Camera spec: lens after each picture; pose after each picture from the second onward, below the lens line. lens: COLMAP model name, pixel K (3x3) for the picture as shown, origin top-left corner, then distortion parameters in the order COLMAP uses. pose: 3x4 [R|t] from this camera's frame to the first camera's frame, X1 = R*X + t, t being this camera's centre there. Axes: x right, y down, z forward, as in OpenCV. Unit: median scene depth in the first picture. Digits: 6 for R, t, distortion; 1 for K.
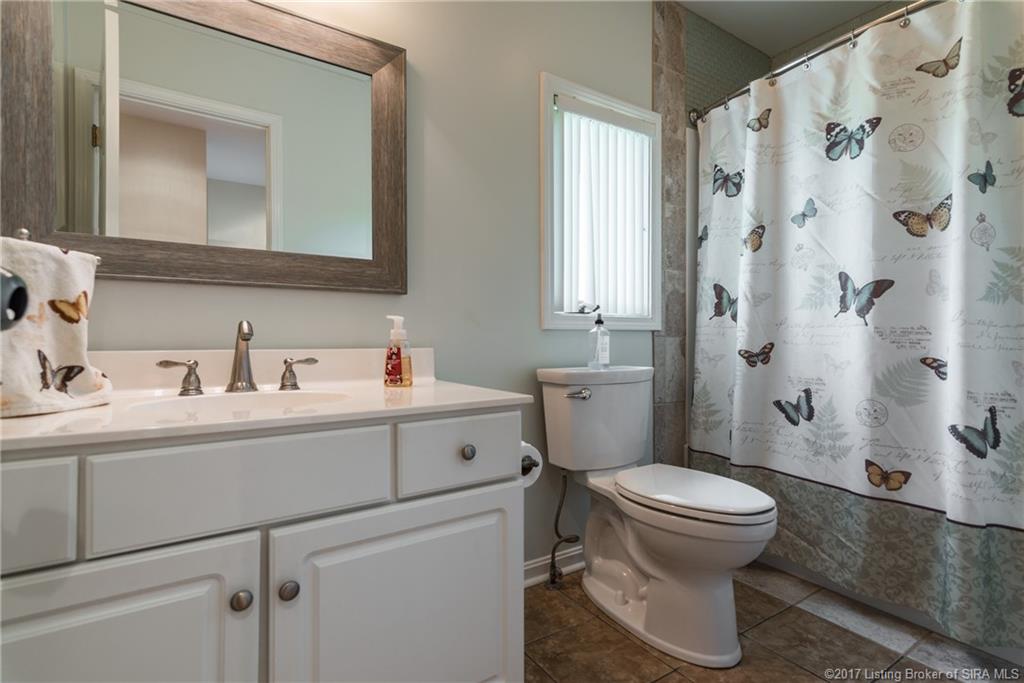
lens RADIAL K [[498.2, 0, 512.4], [0, 498.2, 338.6], [0, 0, 1]] dist [-0.000137, 0.000097]
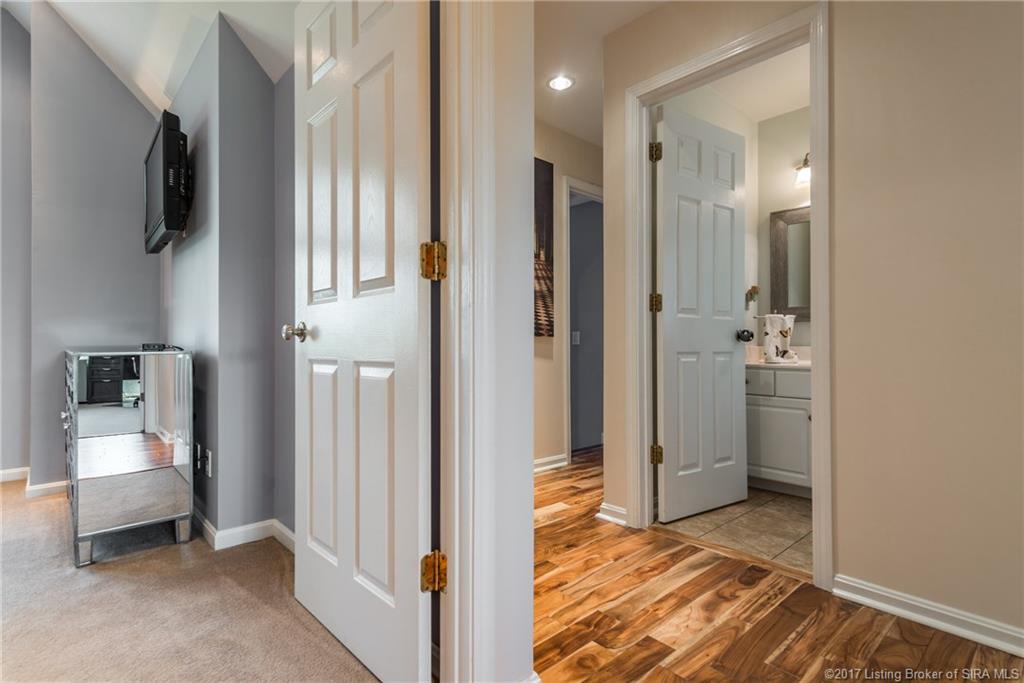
lens RADIAL K [[498.2, 0, 511.3], [0, 498.2, 342.8], [0, 0, 1]] dist [-0.000137, 0.000097]
pose [[0.164190, -0.003569, -0.986422, 2.101168], [-0.003188, 0.999986, -0.004148, 0.023530], [0.986424, 0.003826, 0.164176, -1.353487]]
